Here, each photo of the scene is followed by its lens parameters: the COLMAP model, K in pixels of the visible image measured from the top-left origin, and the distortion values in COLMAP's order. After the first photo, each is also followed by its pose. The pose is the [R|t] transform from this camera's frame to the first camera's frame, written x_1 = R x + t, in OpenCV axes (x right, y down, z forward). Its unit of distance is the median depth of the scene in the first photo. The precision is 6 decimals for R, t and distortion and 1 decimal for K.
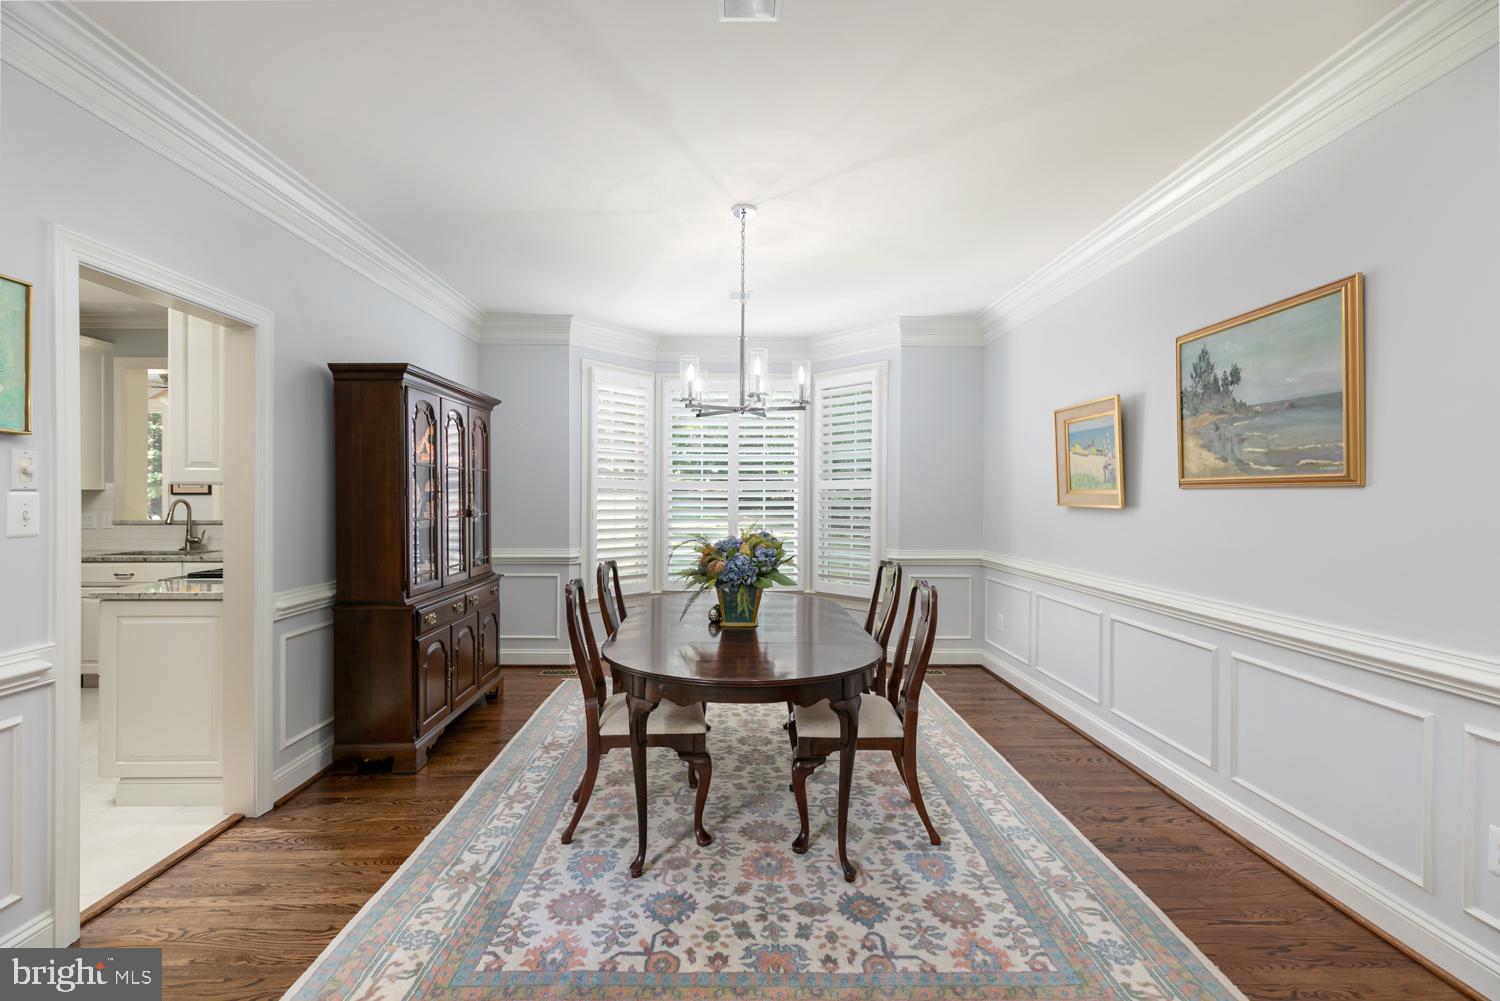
lens RADIAL K [[667.6, 0, 750.2], [0, 667.6, 494.7], [0, 0, 1]] dist [0.005100, -0.000948]
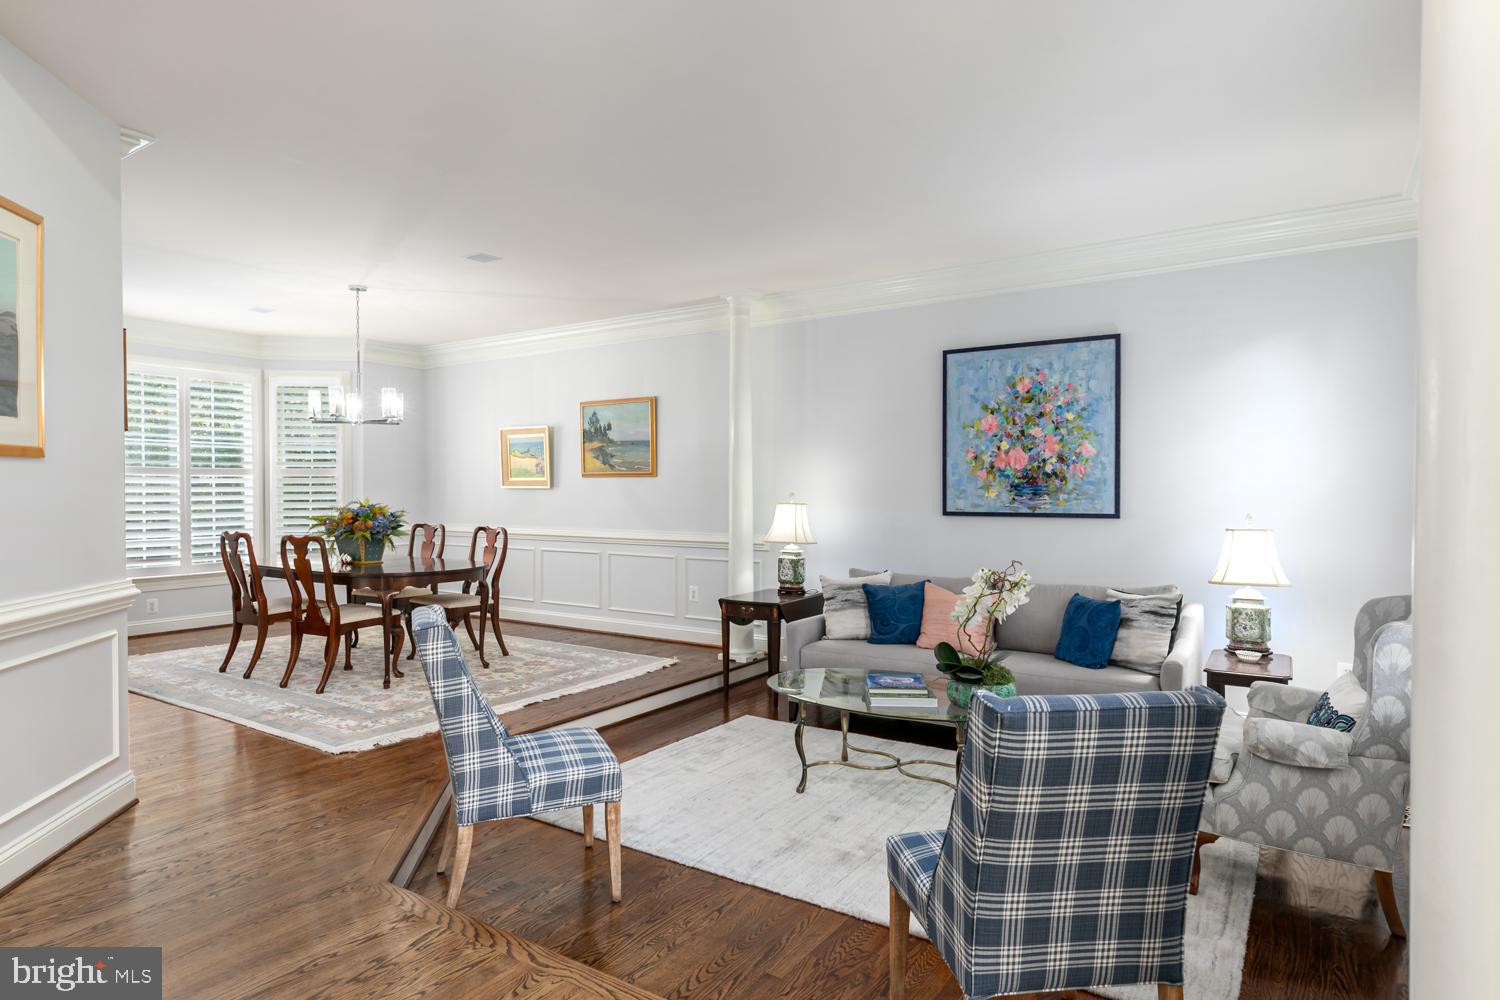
lens RADIAL K [[845.2, 0, 748.8], [0, 845.2, 494.3], [0, 0, 1]] dist [0.013655, -0.001860]
pose [[0.567228, -0.021035, 0.823292, -1.260697], [0.005401, 0.999747, 0.021822, -0.011446], [-0.823543, -0.007932, 0.567198, -0.925089]]
